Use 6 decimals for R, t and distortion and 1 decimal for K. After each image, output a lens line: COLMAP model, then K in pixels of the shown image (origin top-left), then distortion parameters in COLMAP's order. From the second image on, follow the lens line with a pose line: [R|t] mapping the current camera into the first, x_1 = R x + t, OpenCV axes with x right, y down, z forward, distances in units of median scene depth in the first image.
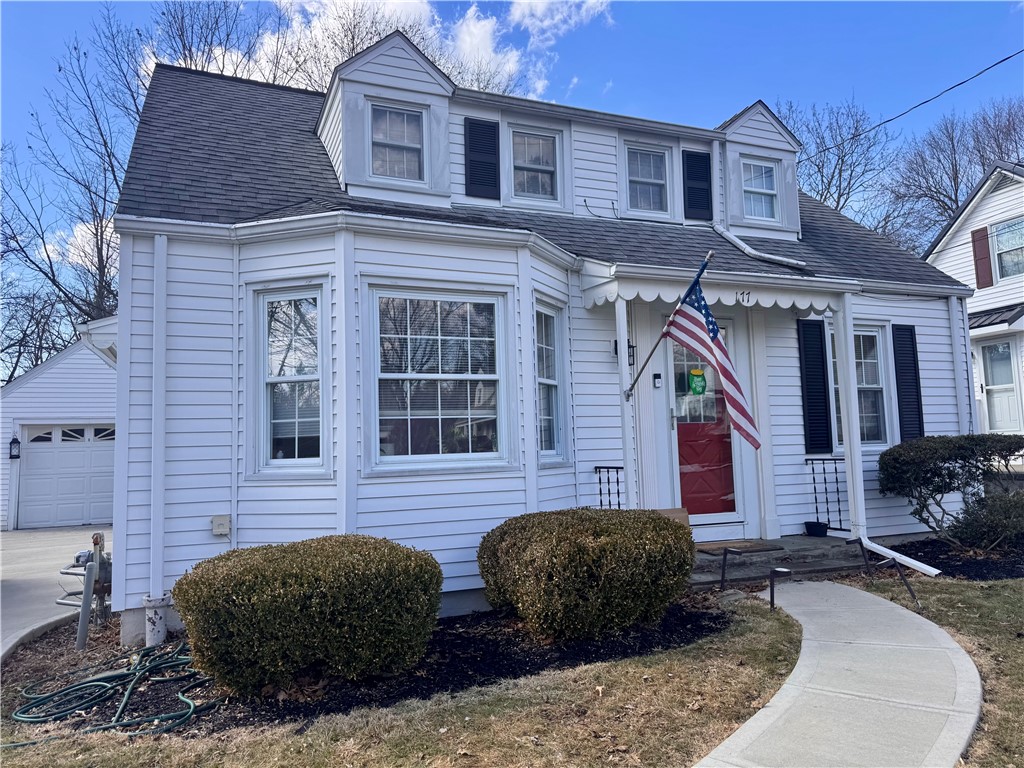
lens RADIAL K [[726.8, 0, 513.7], [0, 726.8, 384.7], [0, 0, 1]] dist [-0.005057, -0.002953]
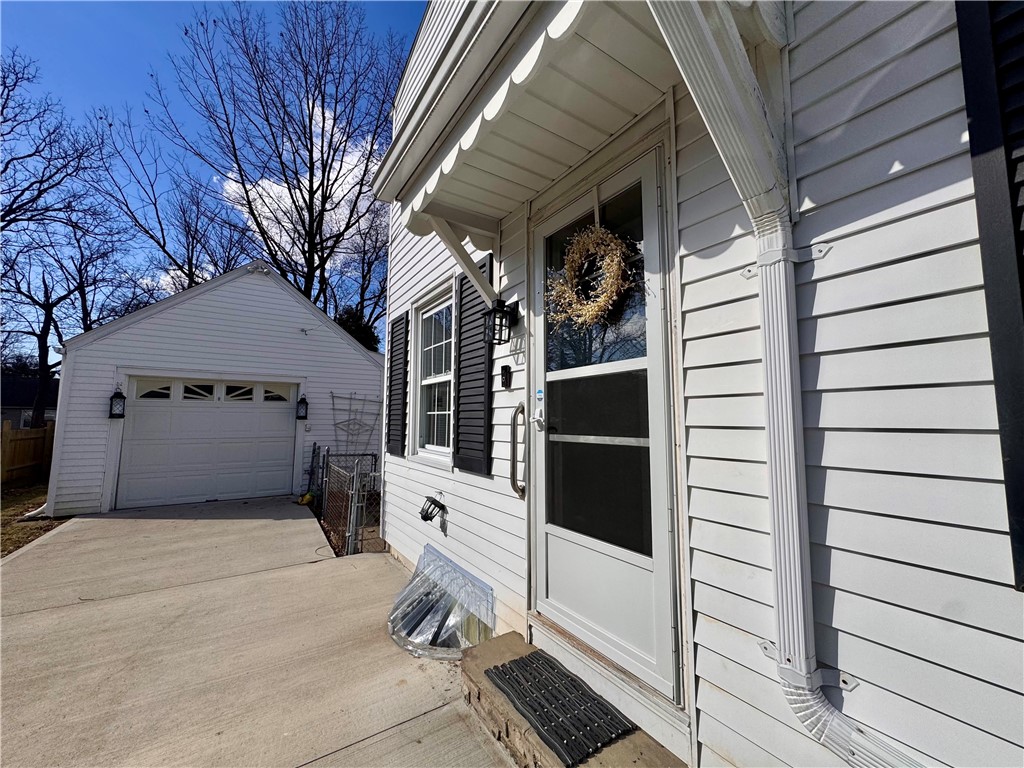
lens RADIAL K [[408.7, 0, 513.2], [0, 408.7, 383.6], [0, 0, 1]] dist [-0.003319, -0.000826]
pose [[0.982692, 0.053245, 0.177433, -0.341991], [-0.053576, 0.998559, -0.002928, 0.042411], [-0.177333, -0.006629, 0.984129, 0.483768]]
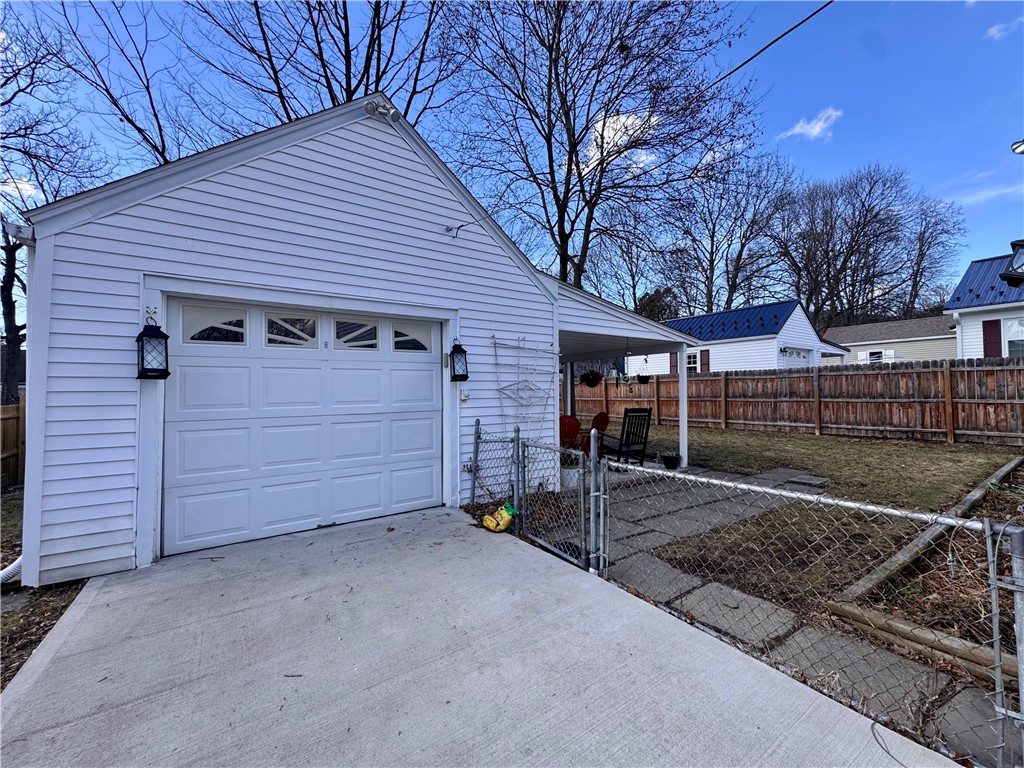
lens RADIAL K [[408.7, 0, 509.2], [0, 408.7, 383.2], [0, 0, 1]] dist [-0.003319, -0.000826]
pose [[0.979081, 0.026740, 0.201704, -0.531160], [-0.040521, 0.997095, 0.064503, 0.080341], [-0.199393, -0.071327, 0.977320, 0.729664]]
